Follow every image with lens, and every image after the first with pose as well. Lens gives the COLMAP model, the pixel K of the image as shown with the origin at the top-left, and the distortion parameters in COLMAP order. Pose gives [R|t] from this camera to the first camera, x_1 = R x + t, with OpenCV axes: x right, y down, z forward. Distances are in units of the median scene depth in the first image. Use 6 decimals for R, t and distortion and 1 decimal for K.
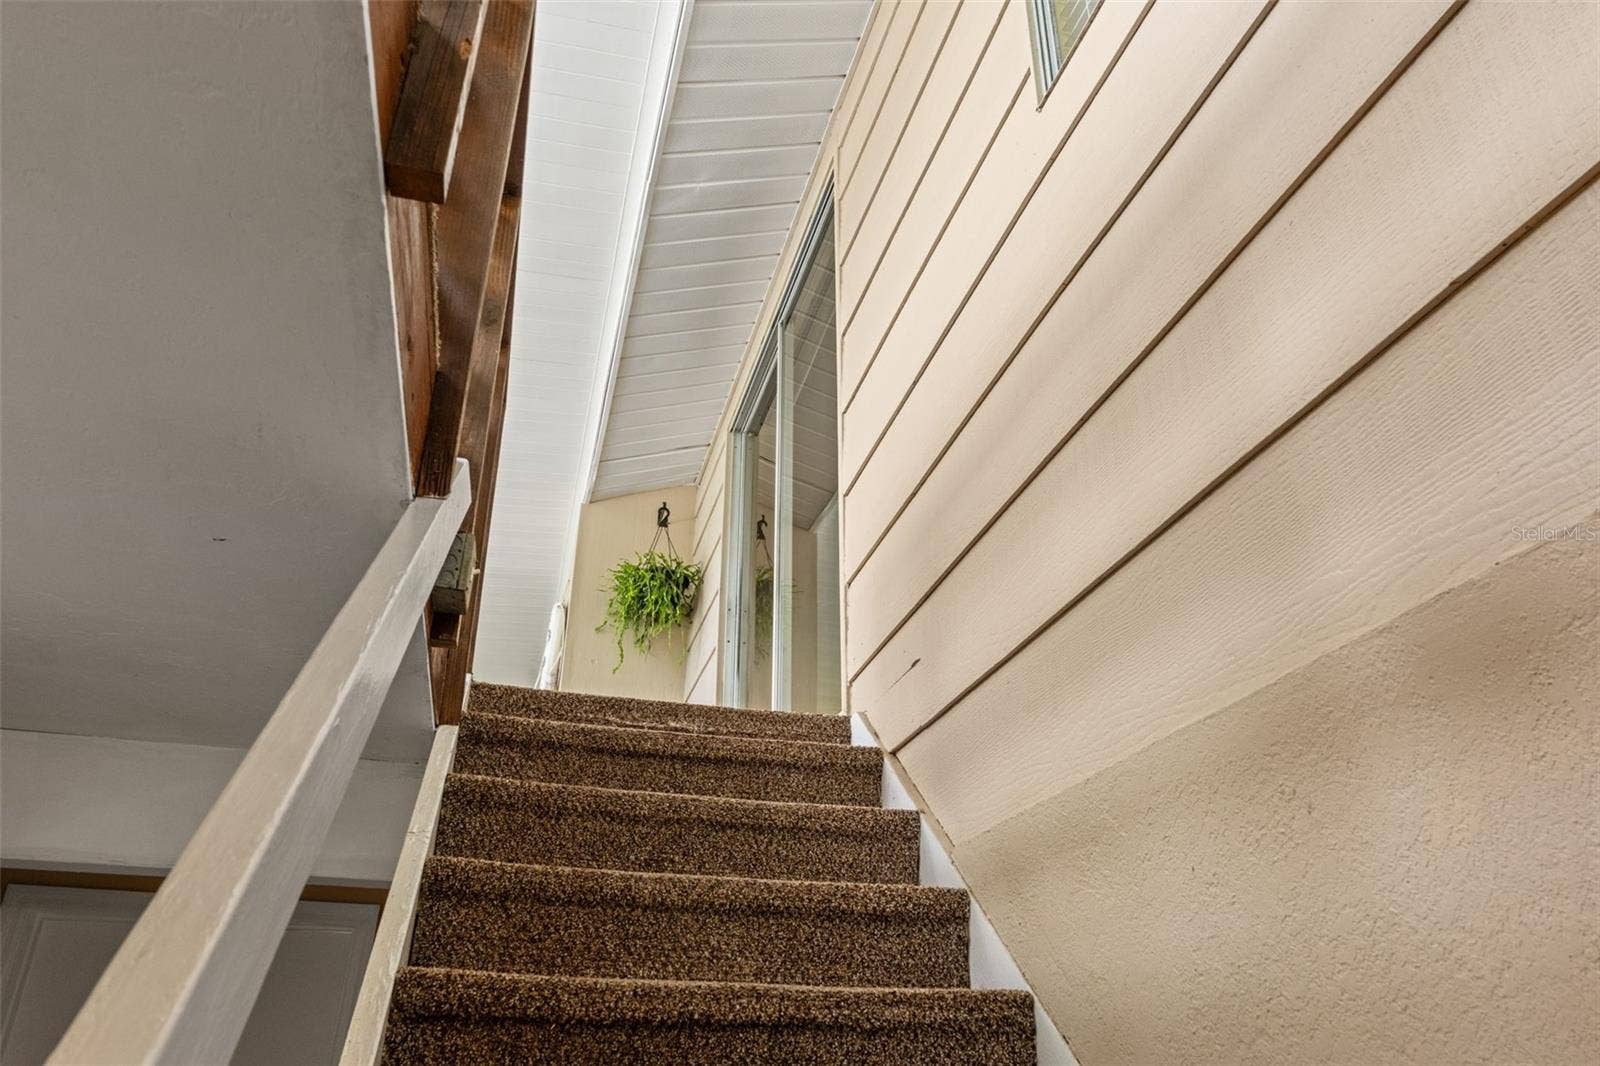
lens RADIAL K [[1121.1, 0, 800.1], [0, 1121.1, 533.3], [0, 0, 1]] dist [0.010045, 0.000230]
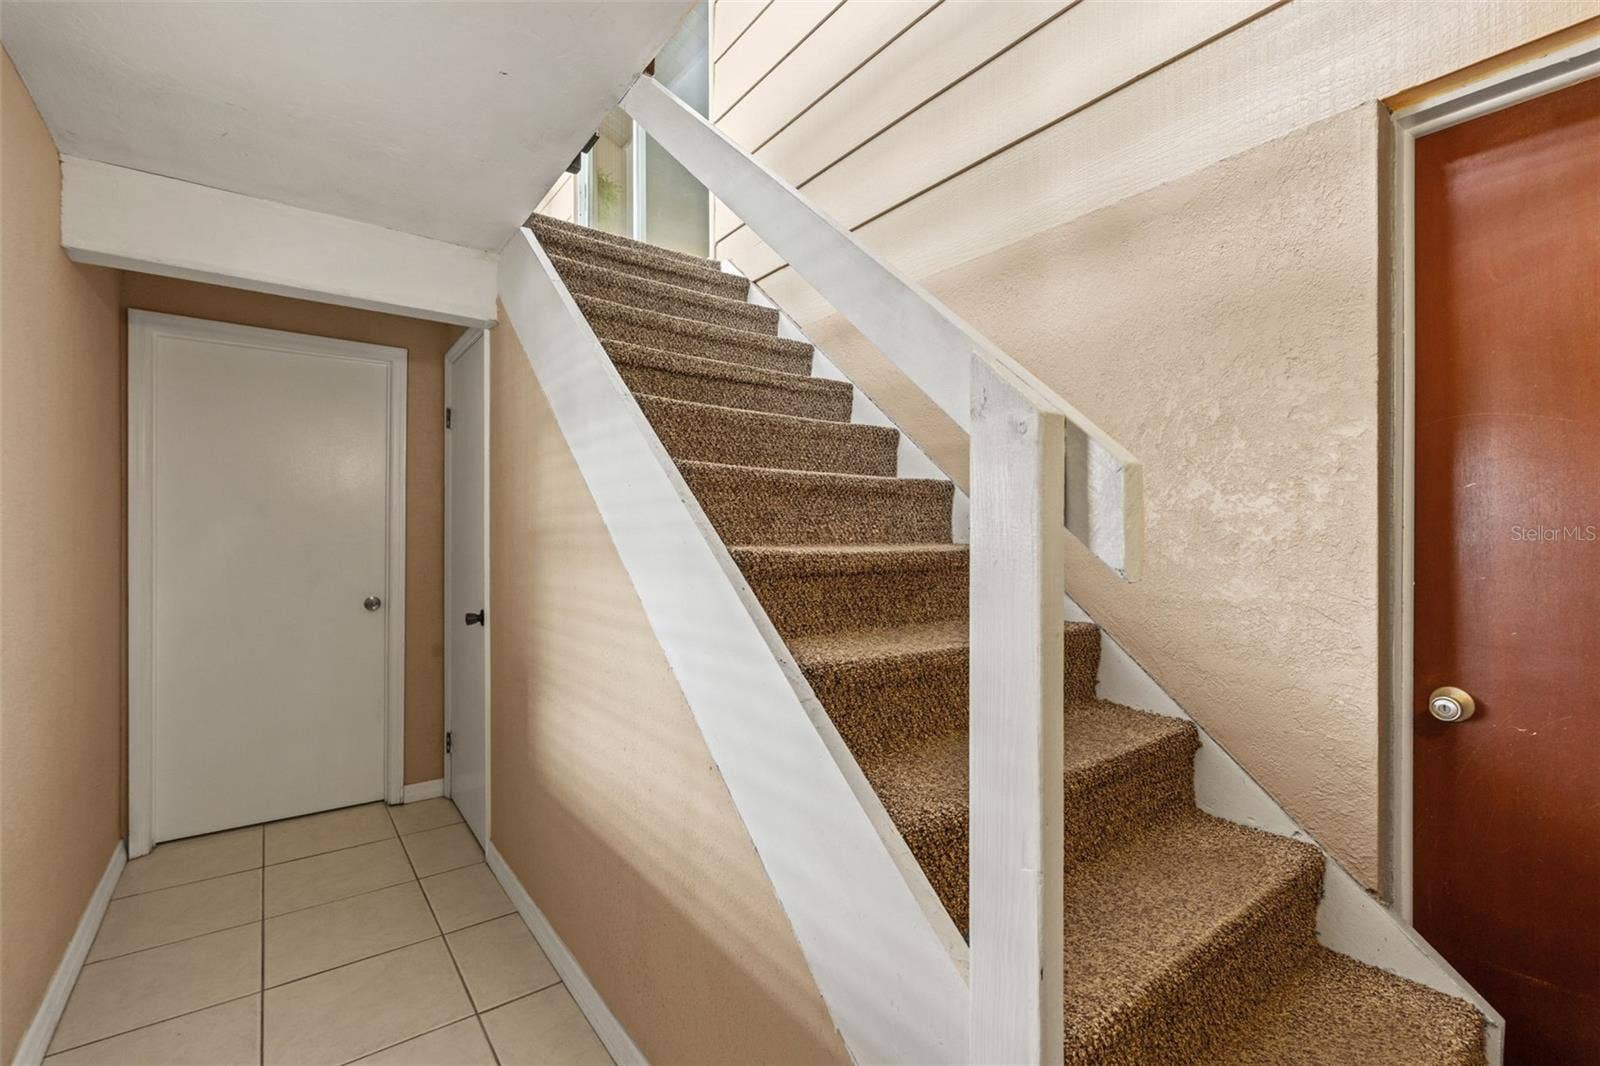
lens RADIAL K [[705.4, 0, 799.0], [0, 705.4, 535.4], [0, 0, 1]] dist [-0.001575, -0.000389]
pose [[0.928741, -0.008013, 0.370643, -0.438936], [-0.161641, 0.890979, 0.424297, 0.090039], [-0.333635, -0.453974, 0.826193, -0.307599]]
